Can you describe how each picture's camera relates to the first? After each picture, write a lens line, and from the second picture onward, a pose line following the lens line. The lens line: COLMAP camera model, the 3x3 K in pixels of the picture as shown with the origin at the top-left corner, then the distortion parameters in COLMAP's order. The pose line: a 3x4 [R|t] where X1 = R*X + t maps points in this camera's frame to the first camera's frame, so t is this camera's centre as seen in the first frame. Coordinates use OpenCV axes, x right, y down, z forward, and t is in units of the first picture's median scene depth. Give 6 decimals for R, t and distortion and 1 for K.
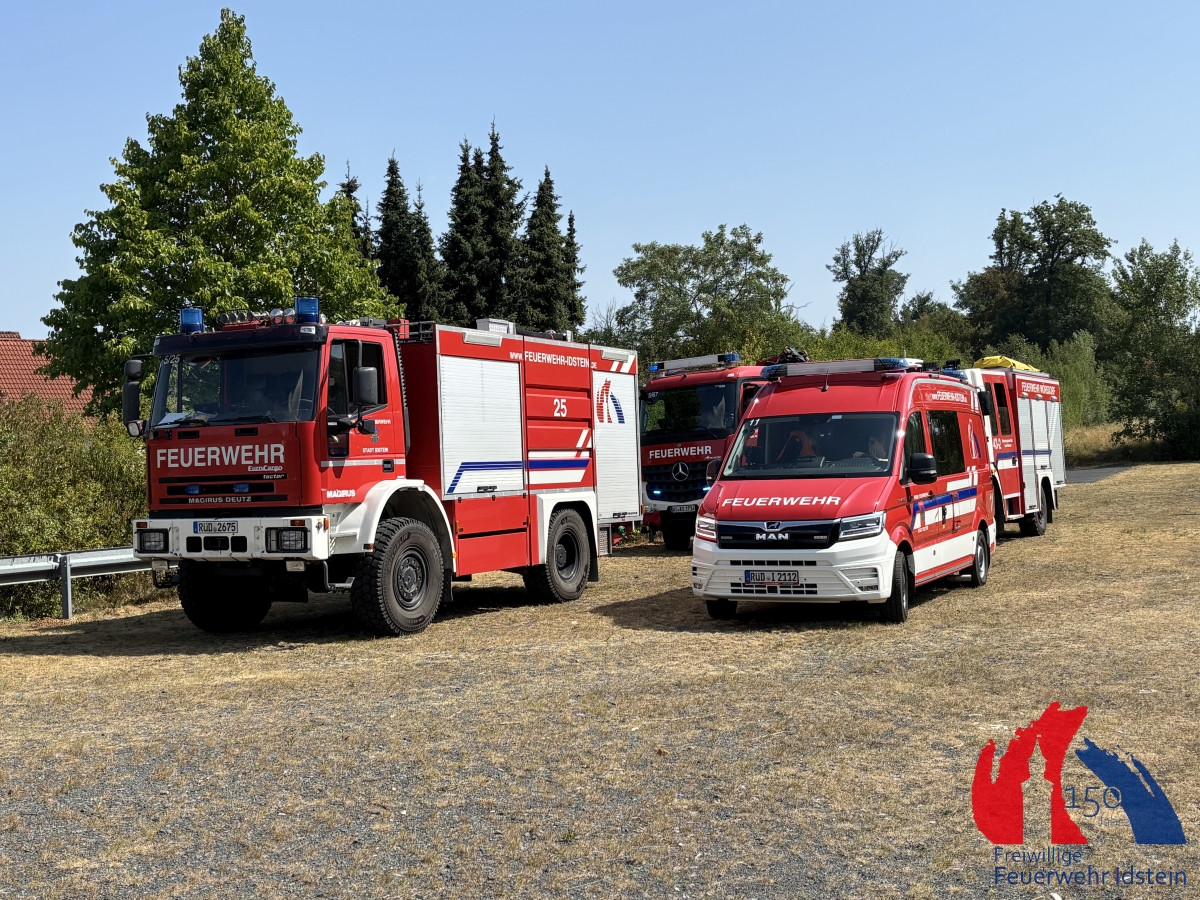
lens RADIAL K [[1469.5, 0, 602.6], [0, 1469.5, 449.3], [0, 0, 1]] dist [0.091960, 0.000000]
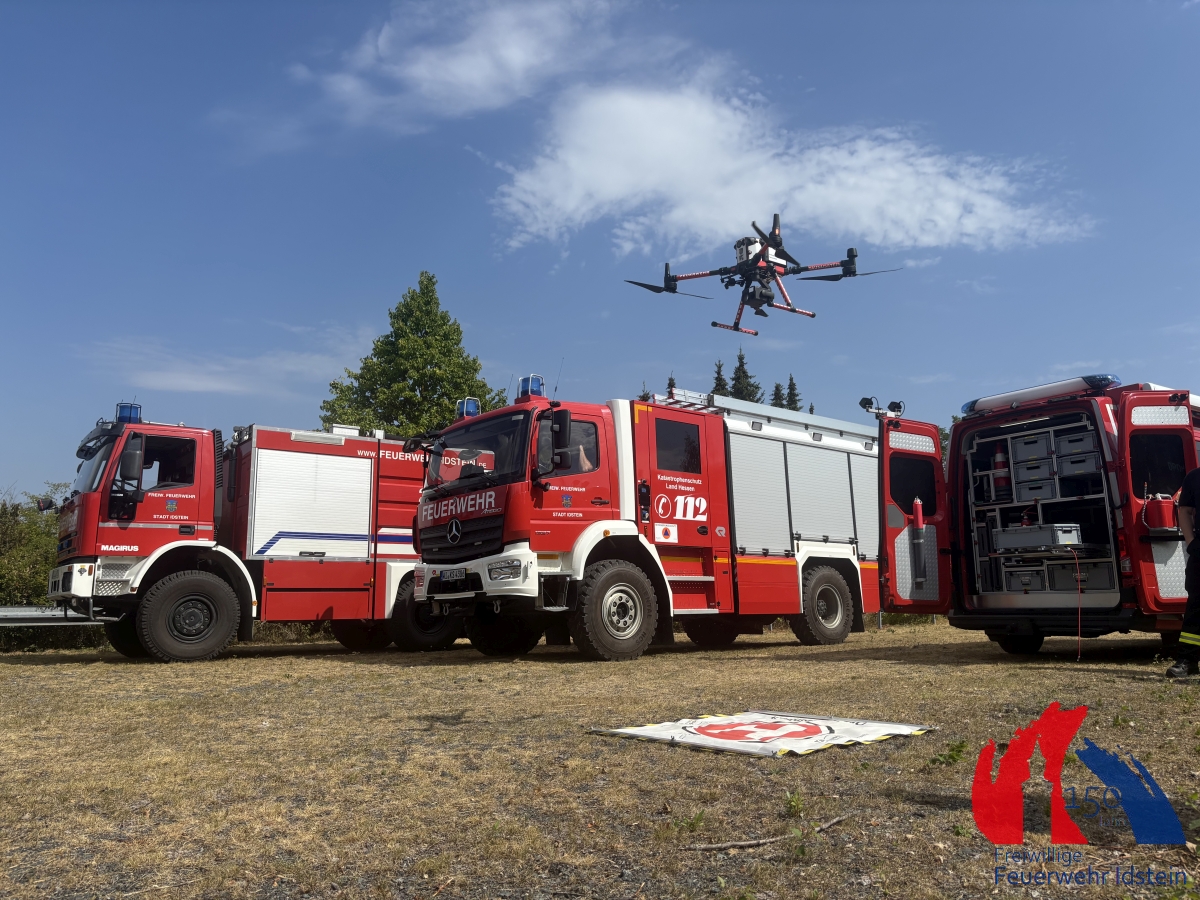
lens RADIAL K [[888.0, 0, 601.6], [0, 888.0, 438.7], [0, 0, 1]] dist [0.060104, -0.055483]
pose [[0.894473, -0.065073, -0.442362, 0.479173], [-0.011172, 0.985791, -0.167604, 0.053822], [0.446983, 0.154859, 0.881036, 0.397459]]
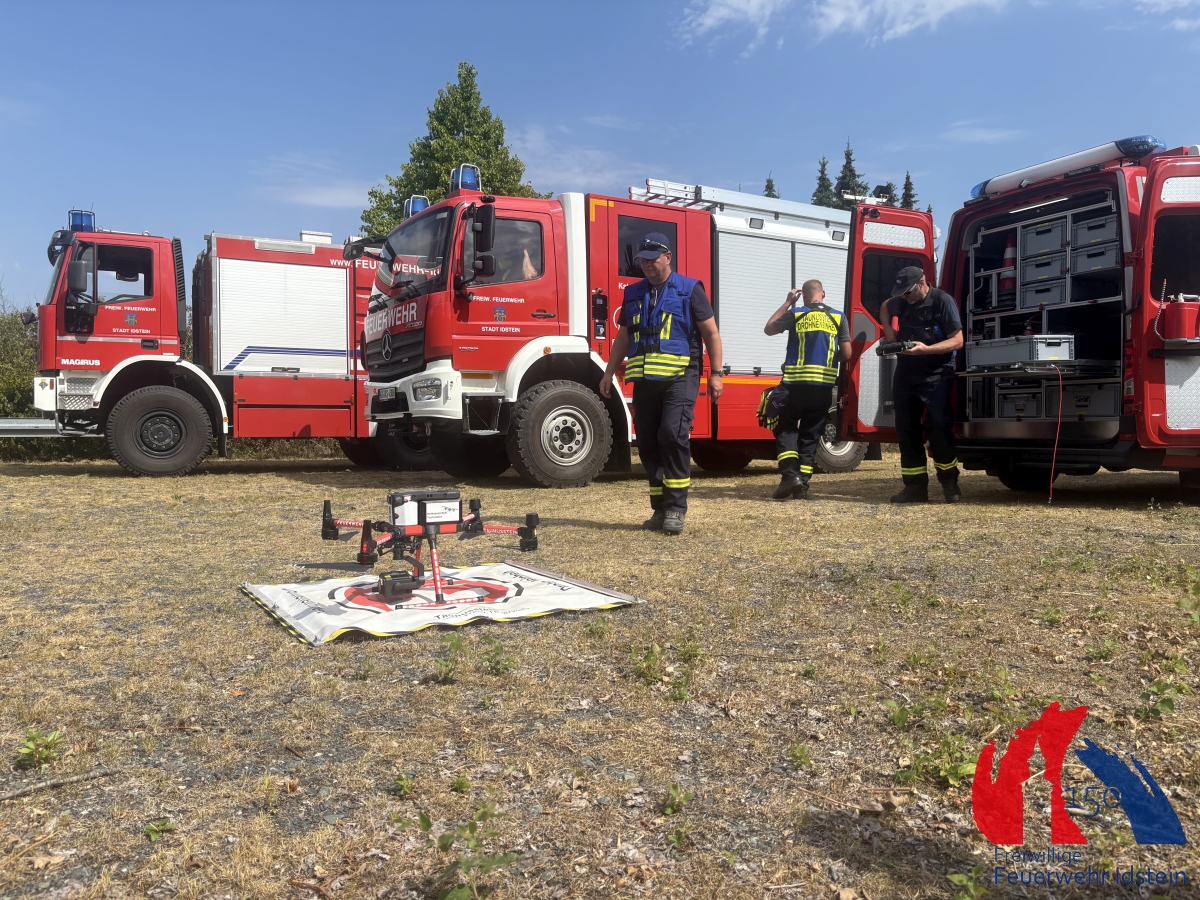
lens RADIAL K [[888.0, 0, 606.3], [0, 888.0, 440.3], [0, 0, 1]] dist [0.060104, -0.055483]
pose [[0.817966, 0.040391, -0.573847, 0.550532], [-0.021256, 0.998973, 0.040015, 0.048304], [0.574874, -0.020533, 0.817984, 0.523014]]
